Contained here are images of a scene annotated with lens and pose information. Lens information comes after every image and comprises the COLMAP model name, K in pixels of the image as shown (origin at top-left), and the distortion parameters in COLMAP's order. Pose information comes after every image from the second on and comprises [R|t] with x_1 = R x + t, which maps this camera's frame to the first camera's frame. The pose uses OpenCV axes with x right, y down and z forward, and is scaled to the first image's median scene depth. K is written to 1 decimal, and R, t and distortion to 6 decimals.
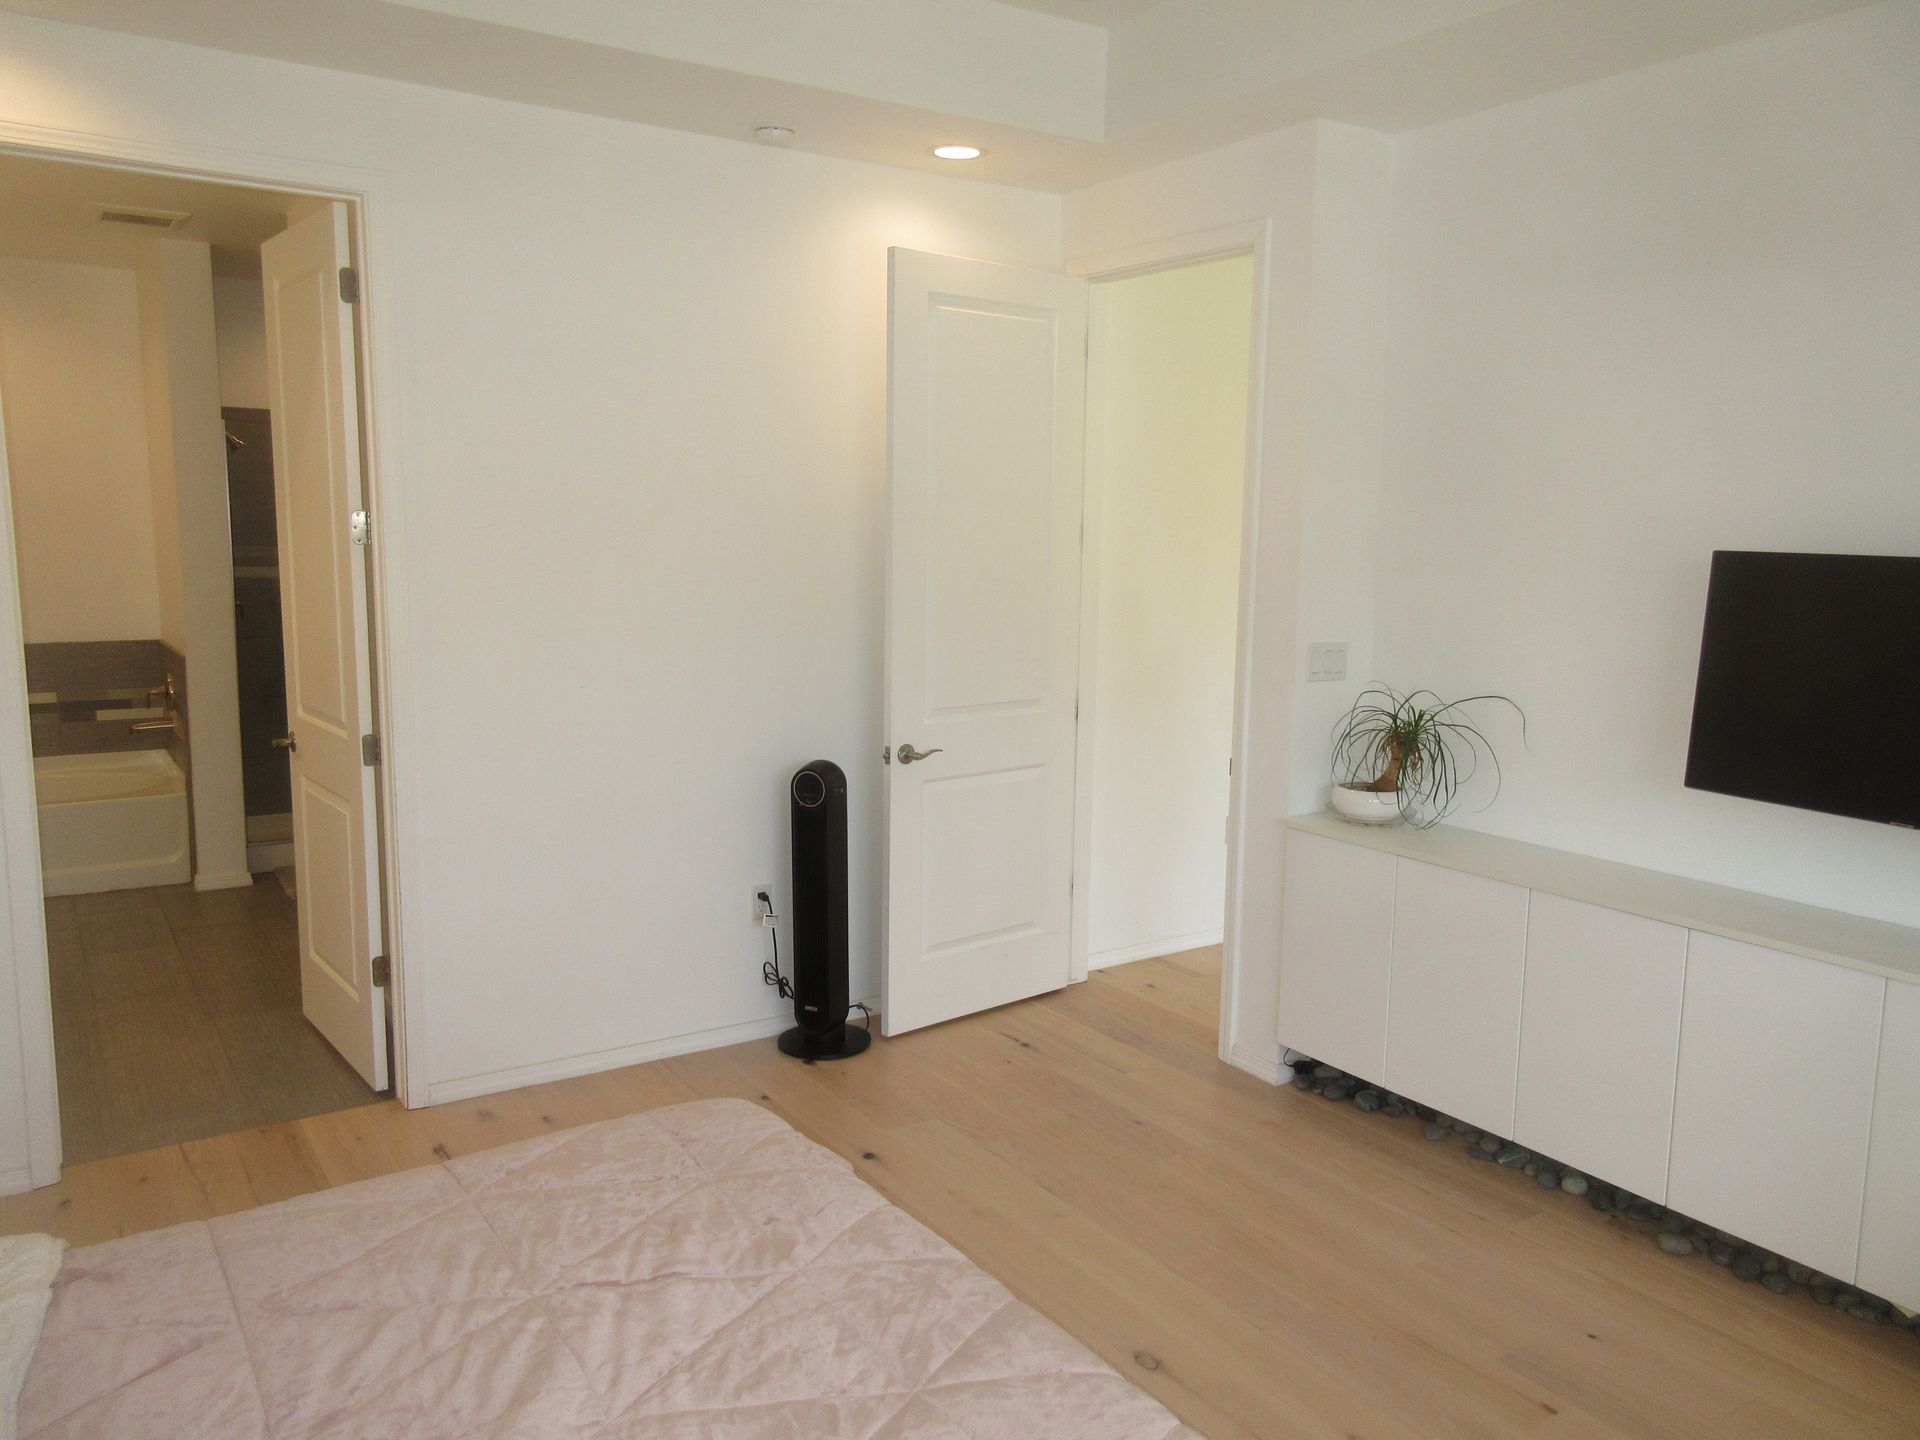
lens RADIAL K [[1425.2, 0, 960.0], [0, 1425.2, 720.0], [0, 0, 1]] dist [0.008897, 0.008002]
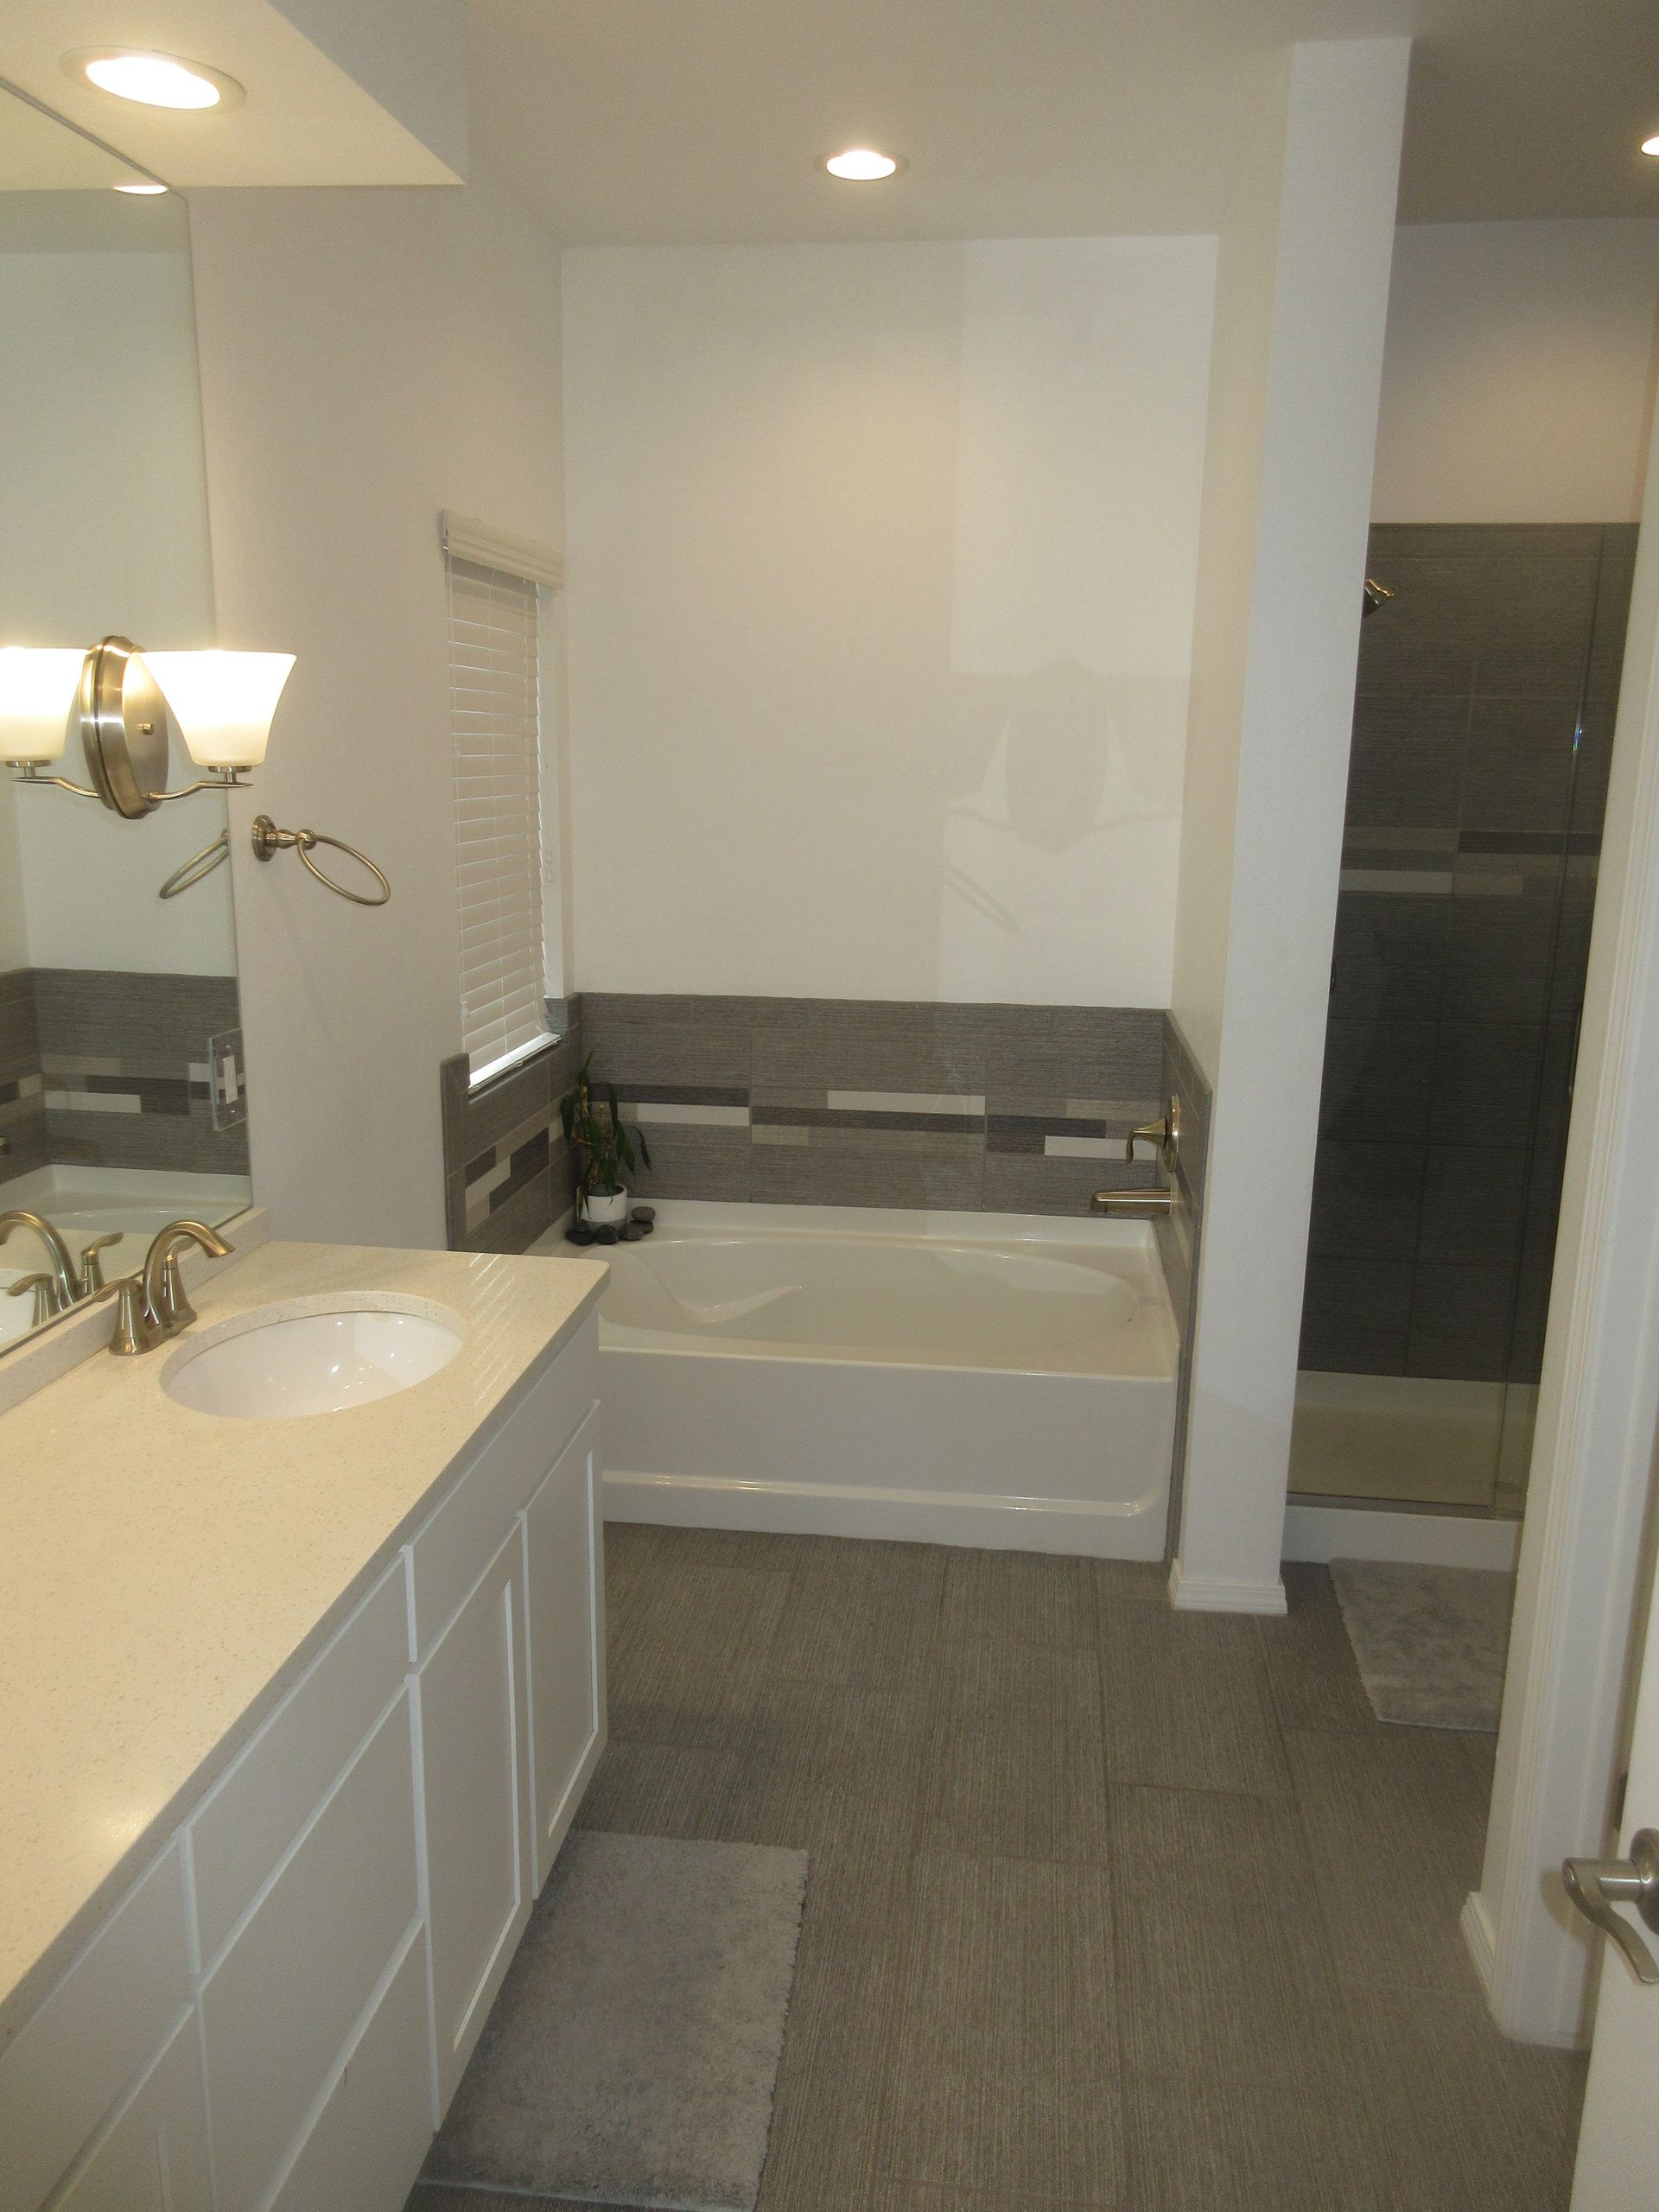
lens RADIAL K [[1641.9, 0, 829.5], [0, 1641.9, 1106.0], [0, 0, 1]] dist [0.008897, 0.008002]
pose [[0.754228, 0.126452, -0.644321, -0.276058], [-0.105681, 0.991866, 0.070952, -0.053185], [0.648052, 0.014578, 0.761457, 0.489647]]
